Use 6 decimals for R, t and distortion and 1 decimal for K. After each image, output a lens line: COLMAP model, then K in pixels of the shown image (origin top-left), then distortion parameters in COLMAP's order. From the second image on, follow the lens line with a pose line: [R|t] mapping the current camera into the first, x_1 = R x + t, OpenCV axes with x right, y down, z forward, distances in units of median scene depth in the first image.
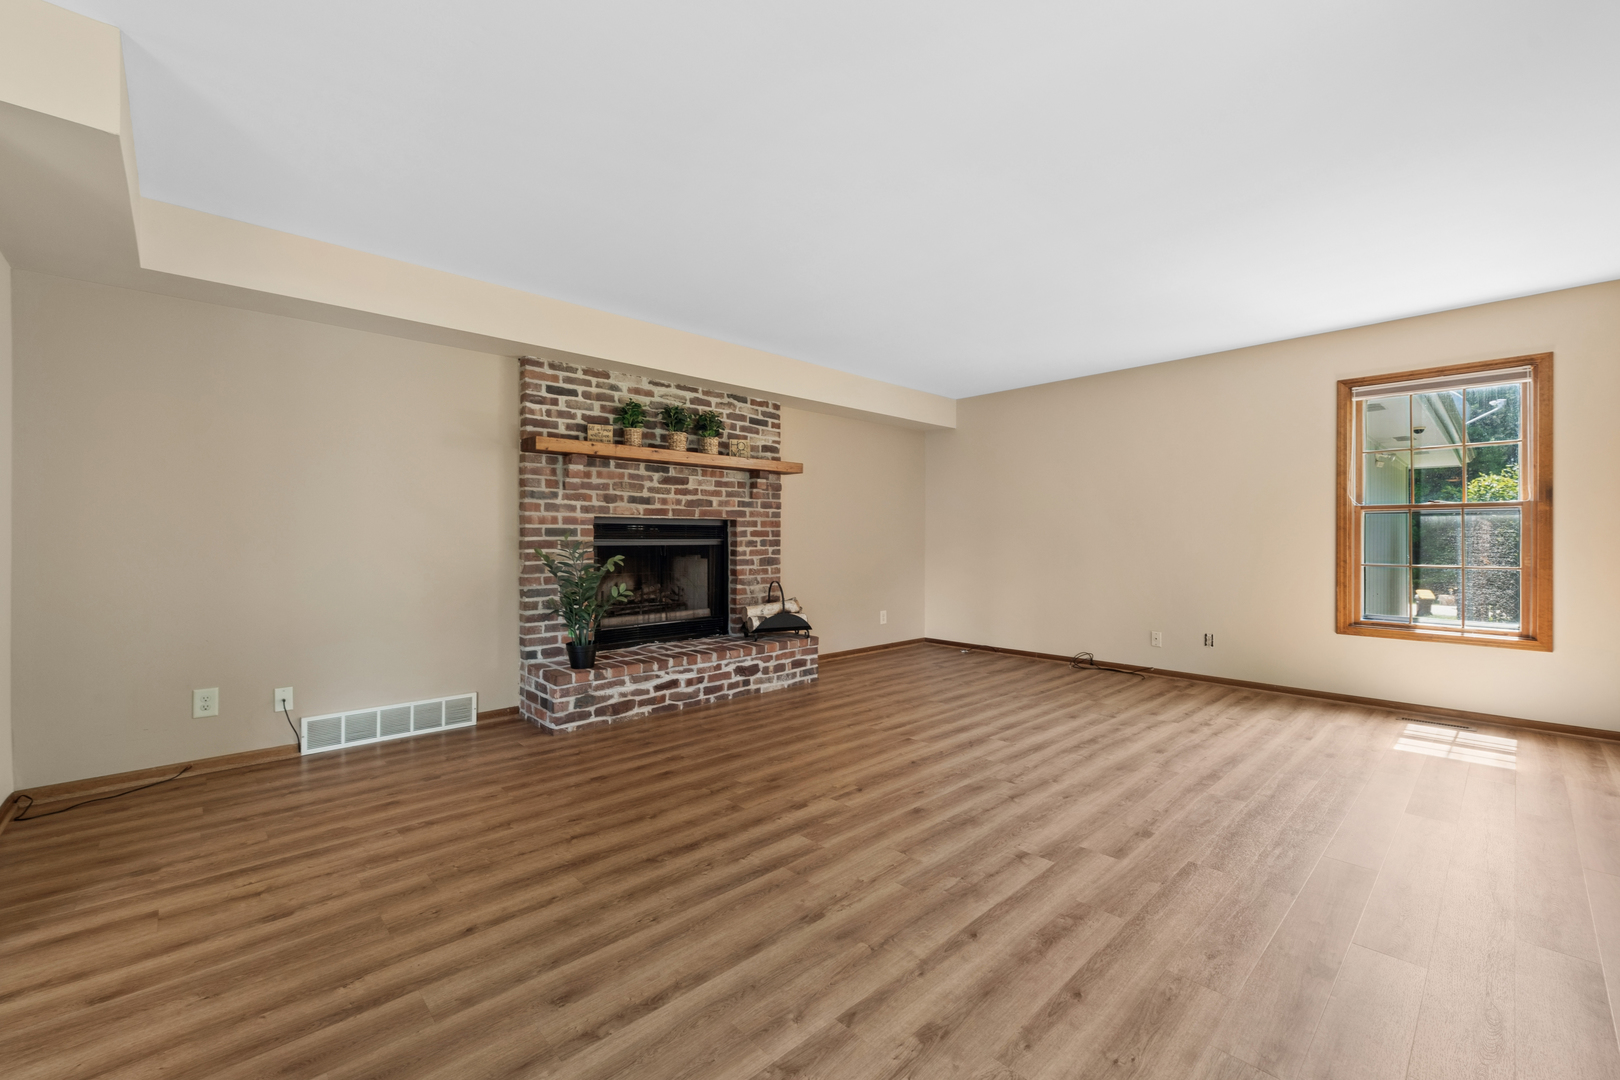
lens RADIAL K [[666.2, 0, 812.5], [0, 666.2, 539.7], [0, 0, 1]] dist [-0.000416, -0.000198]
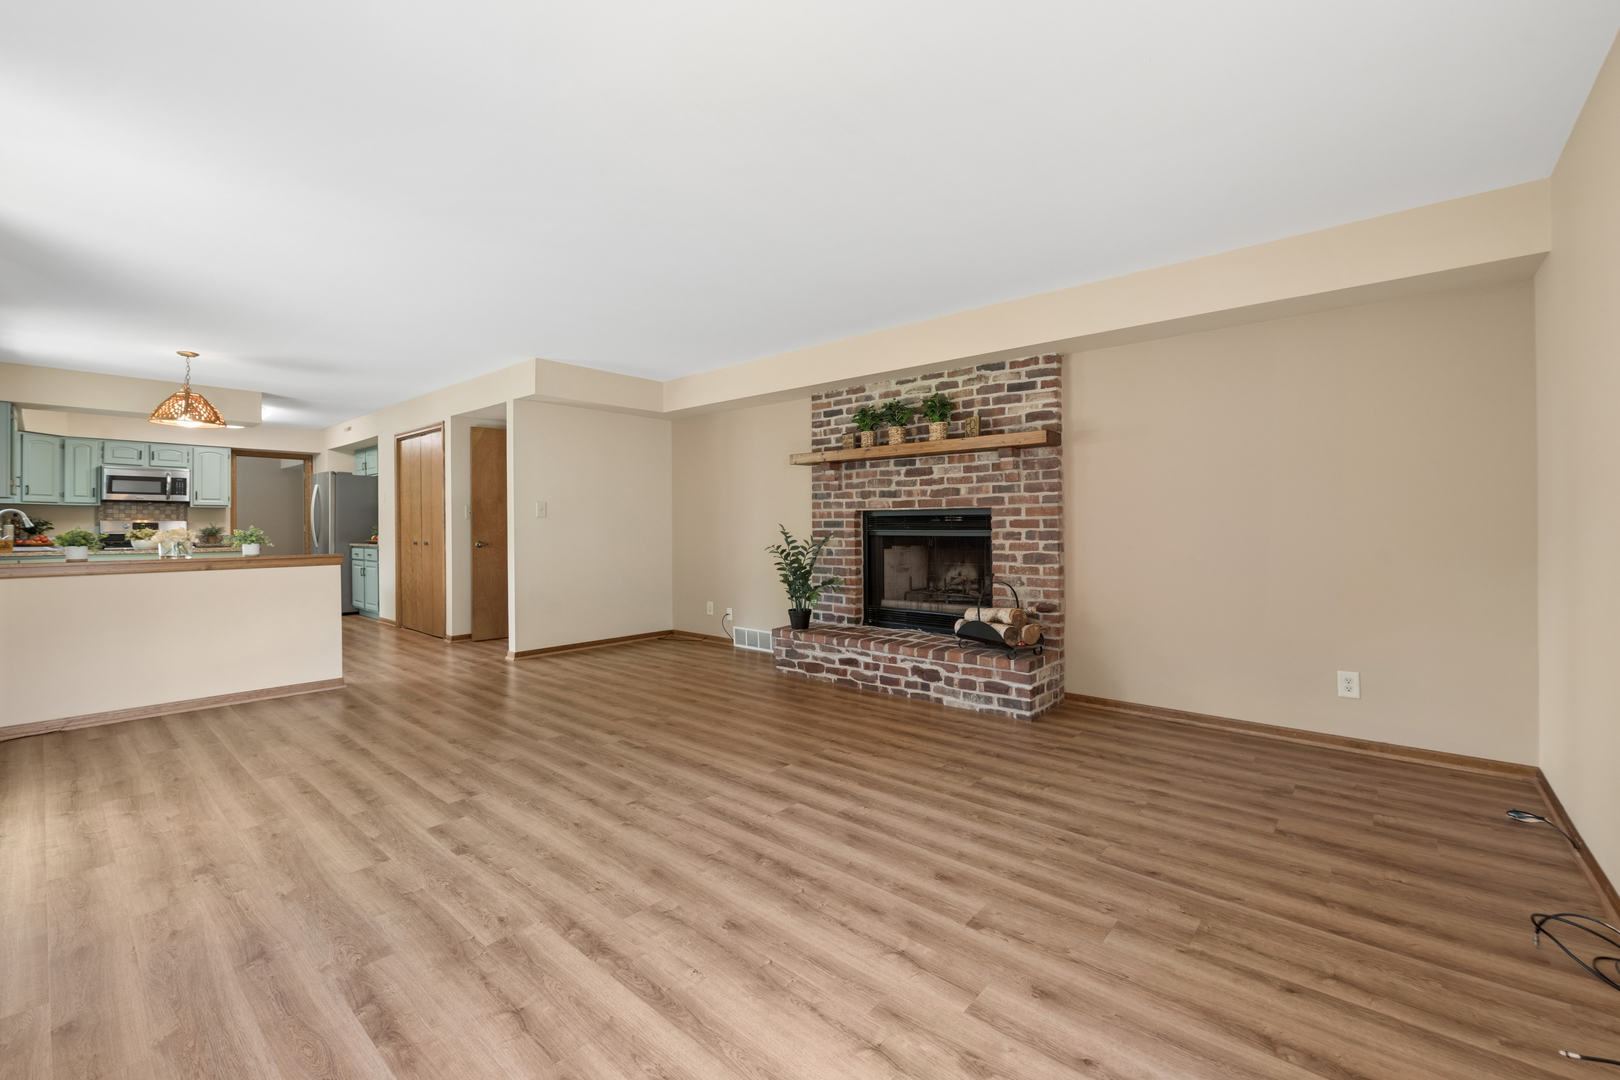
lens RADIAL K [[666.2, 0, 814.9], [0, 666.2, 527.8], [0, 0, 1]] dist [-0.000416, -0.000198]
pose [[0.102714, 0.002892, -0.994707, 0.910120], [0.000565, 0.999995, 0.002965, -0.008445], [0.994711, -0.000866, 0.102712, 0.859924]]
